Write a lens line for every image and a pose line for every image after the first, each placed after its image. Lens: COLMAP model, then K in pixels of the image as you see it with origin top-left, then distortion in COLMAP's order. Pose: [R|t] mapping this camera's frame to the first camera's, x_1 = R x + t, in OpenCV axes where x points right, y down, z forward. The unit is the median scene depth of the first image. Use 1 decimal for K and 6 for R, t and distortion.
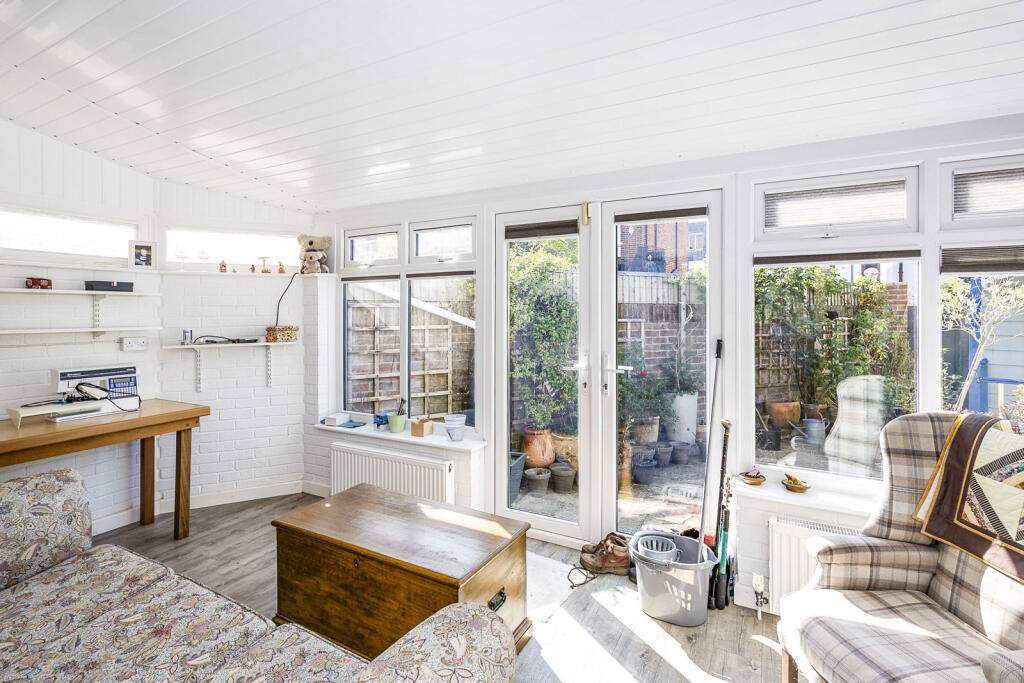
lens RADIAL K [[477.9, 0, 513.7], [0, 477.9, 319.2], [0, 0, 1]] dist [0.003475, 0.000200]
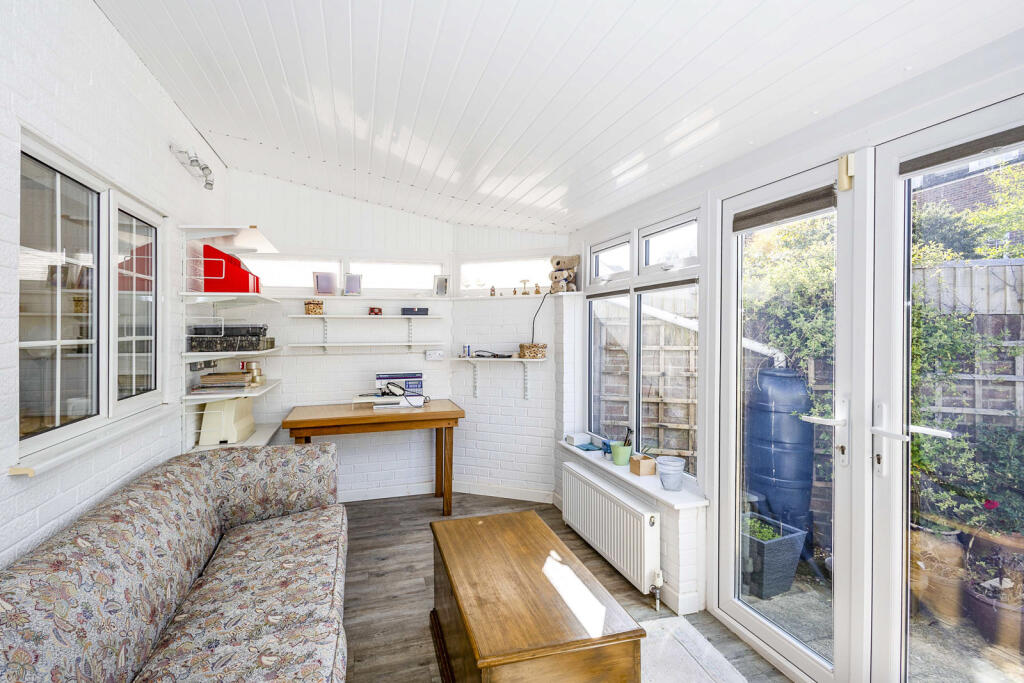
lens RADIAL K [[477.4, 0, 507.9], [0, 477.4, 335.4], [0, 0, 1]] dist [0.010852, 0.000239]
pose [[0.702184, 0.007932, -0.711951, 0.261179], [-0.007310, 0.999966, 0.003931, -0.008728], [0.711958, 0.002444, 0.702218, 0.232577]]
